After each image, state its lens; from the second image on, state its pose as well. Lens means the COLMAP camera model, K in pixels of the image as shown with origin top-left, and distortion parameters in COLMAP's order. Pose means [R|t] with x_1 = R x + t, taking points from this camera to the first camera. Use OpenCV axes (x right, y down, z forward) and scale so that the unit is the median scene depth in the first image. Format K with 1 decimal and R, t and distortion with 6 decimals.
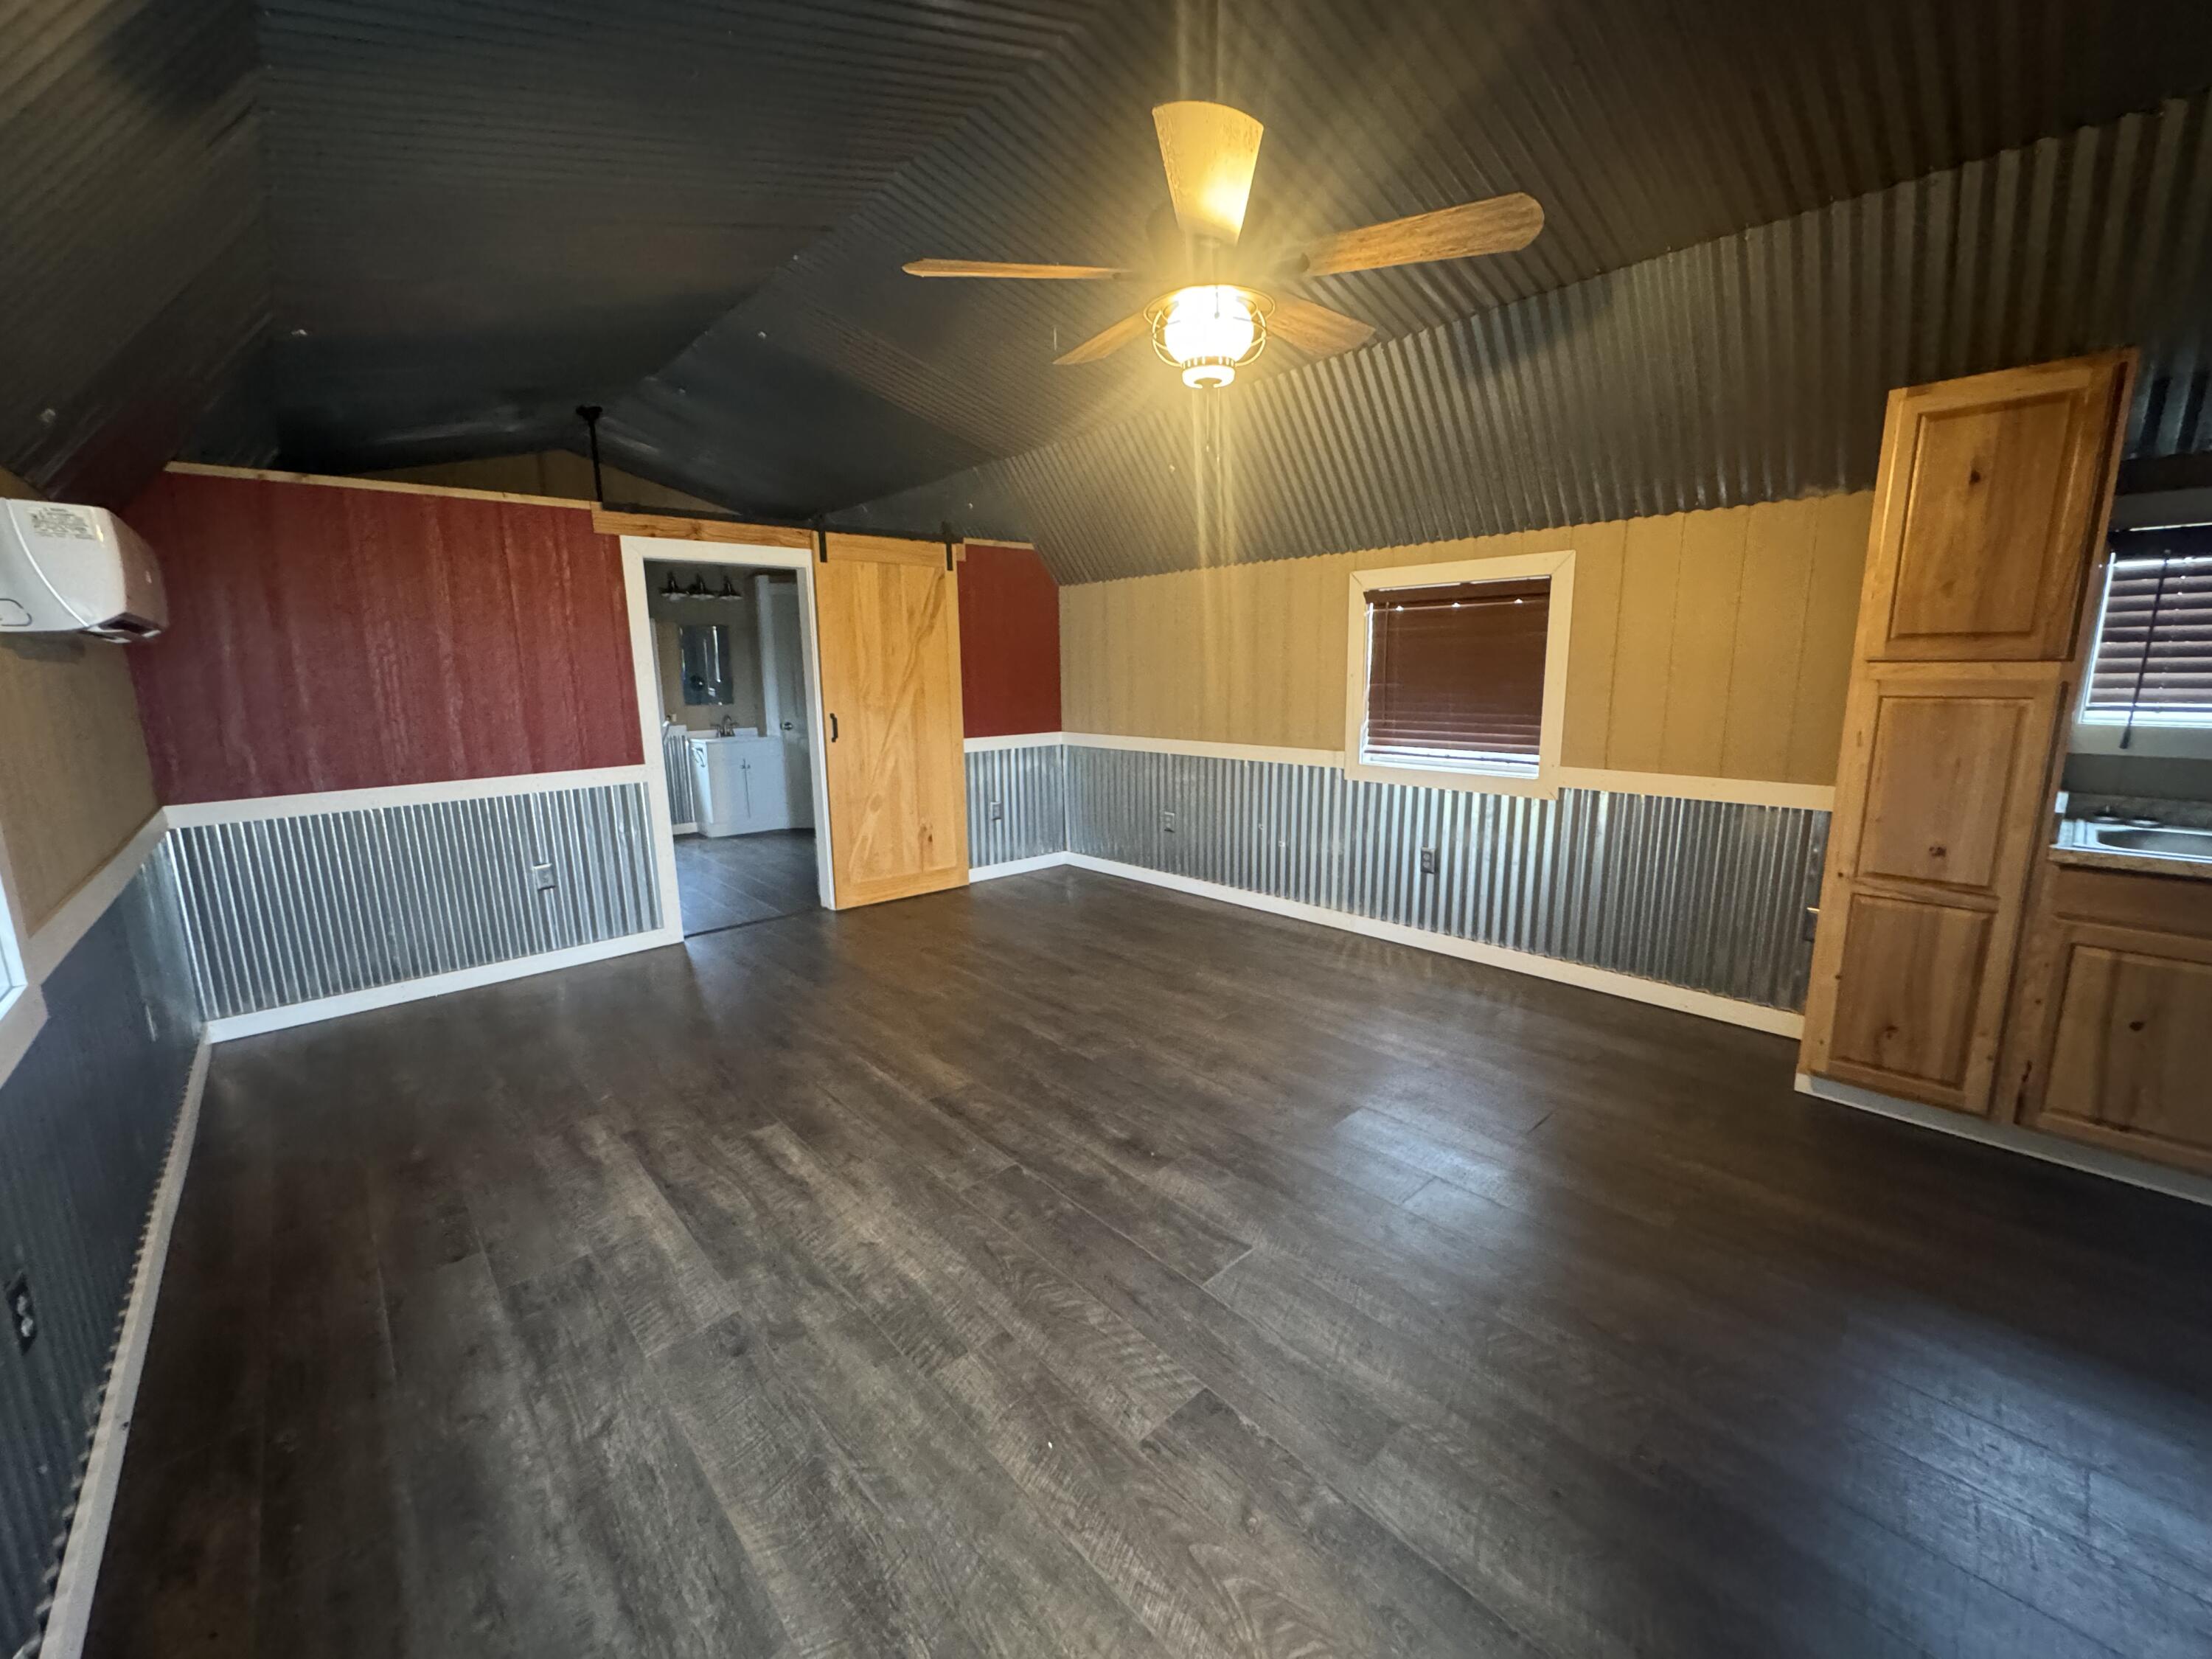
lens RADIAL K [[884.0, 0, 1099.1], [0, 884.0, 827.1], [0, 0, 1]] dist [-0.000504, -0.000125]
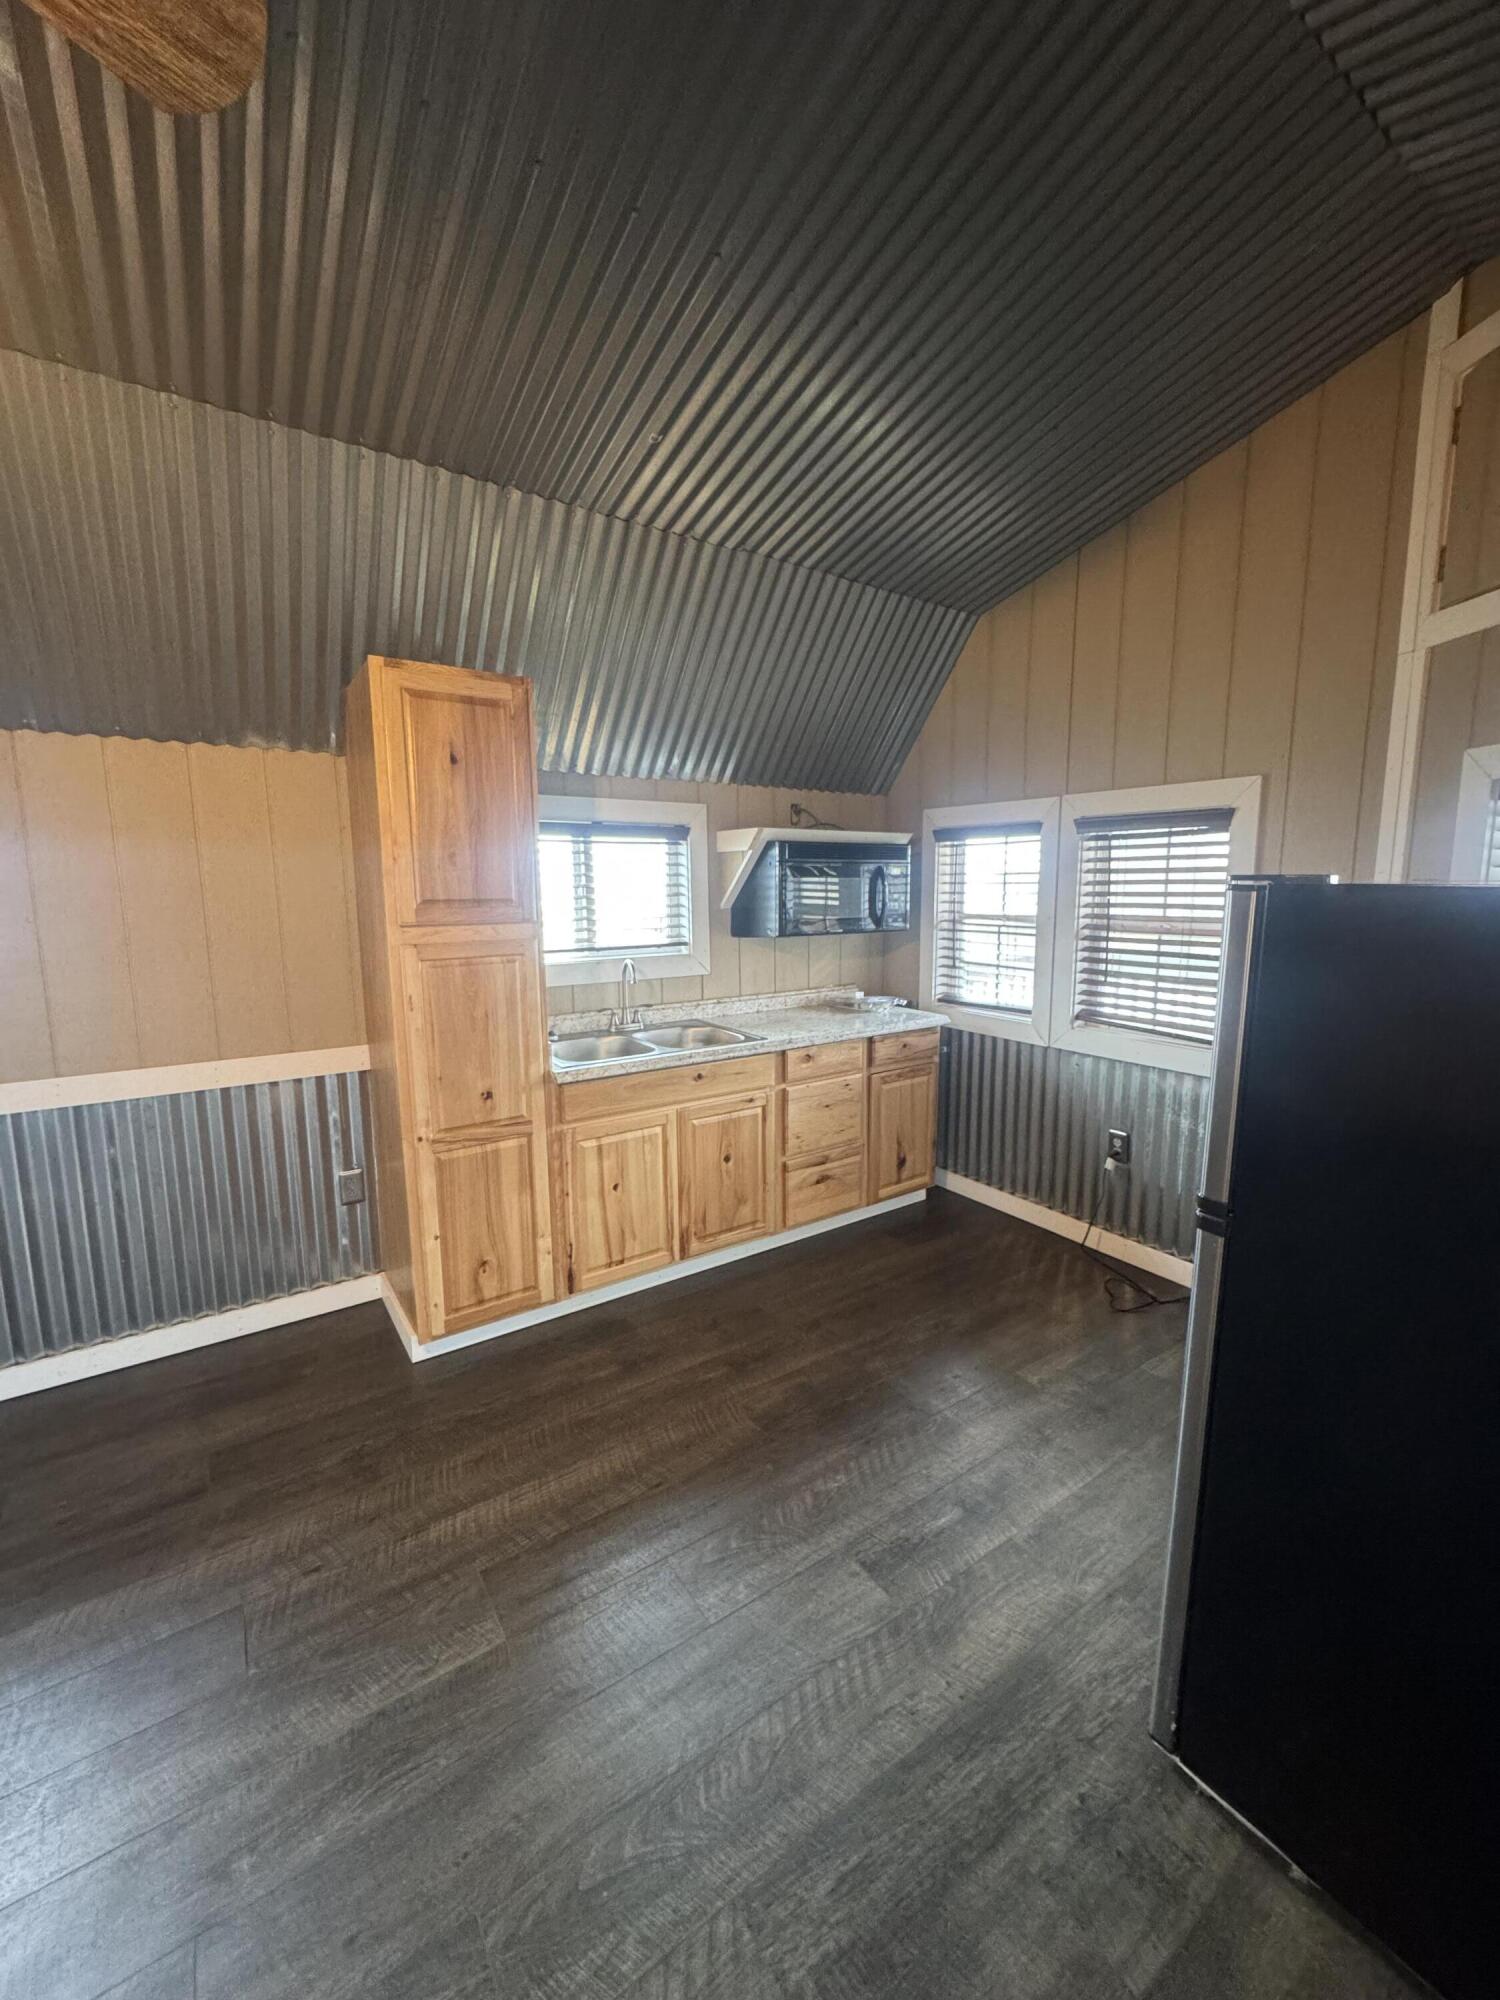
lens RADIAL K [[804.7, 0, 758.7], [0, 804.7, 1003.7], [0, 0, 1]] dist [0.002023, 0.000012]
pose [[0.130192, -0.130678, 0.982839, 0.021801], [0.187988, 0.976549, 0.104939, -0.119206], [-0.973504, 0.171100, 0.151705, 0.473326]]
